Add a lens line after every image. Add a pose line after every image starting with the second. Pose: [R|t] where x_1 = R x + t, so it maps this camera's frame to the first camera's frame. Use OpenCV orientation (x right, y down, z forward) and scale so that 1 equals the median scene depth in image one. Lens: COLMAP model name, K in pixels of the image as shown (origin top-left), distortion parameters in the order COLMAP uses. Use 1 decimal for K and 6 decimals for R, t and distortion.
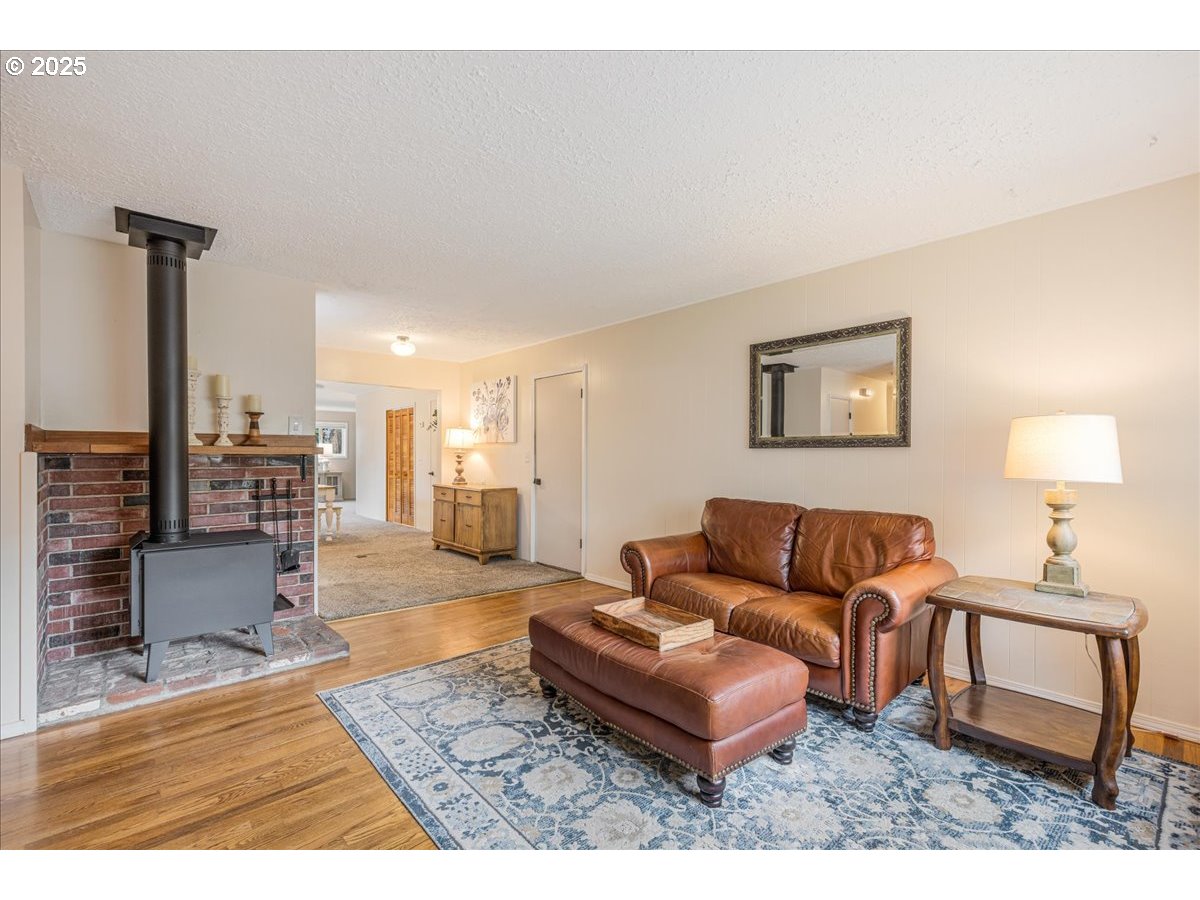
lens RADIAL K [[532.8, 0, 604.4], [0, 532.8, 452.8], [0, 0, 1]] dist [0.019988, -0.000089]
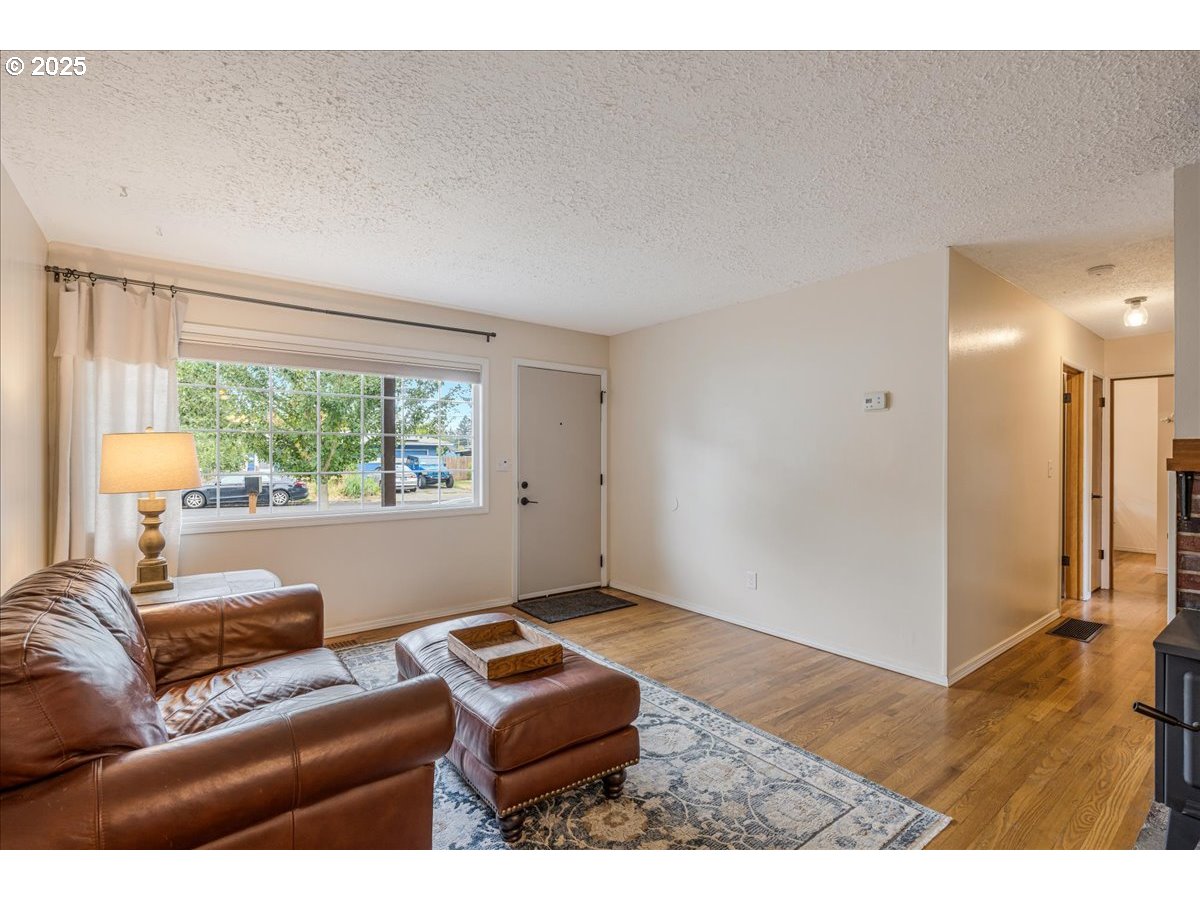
lens RADIAL K [[555.4, 0, 598.7], [0, 555.4, 460.3], [0, 0, 1]] dist [0.001870, 0.000157]
pose [[-0.997031, -0.004110, 0.076886, -0.172080], [-0.003974, 0.999990, 0.001928, -0.015898], [-0.076894, 0.001617, -0.997038, 2.177027]]
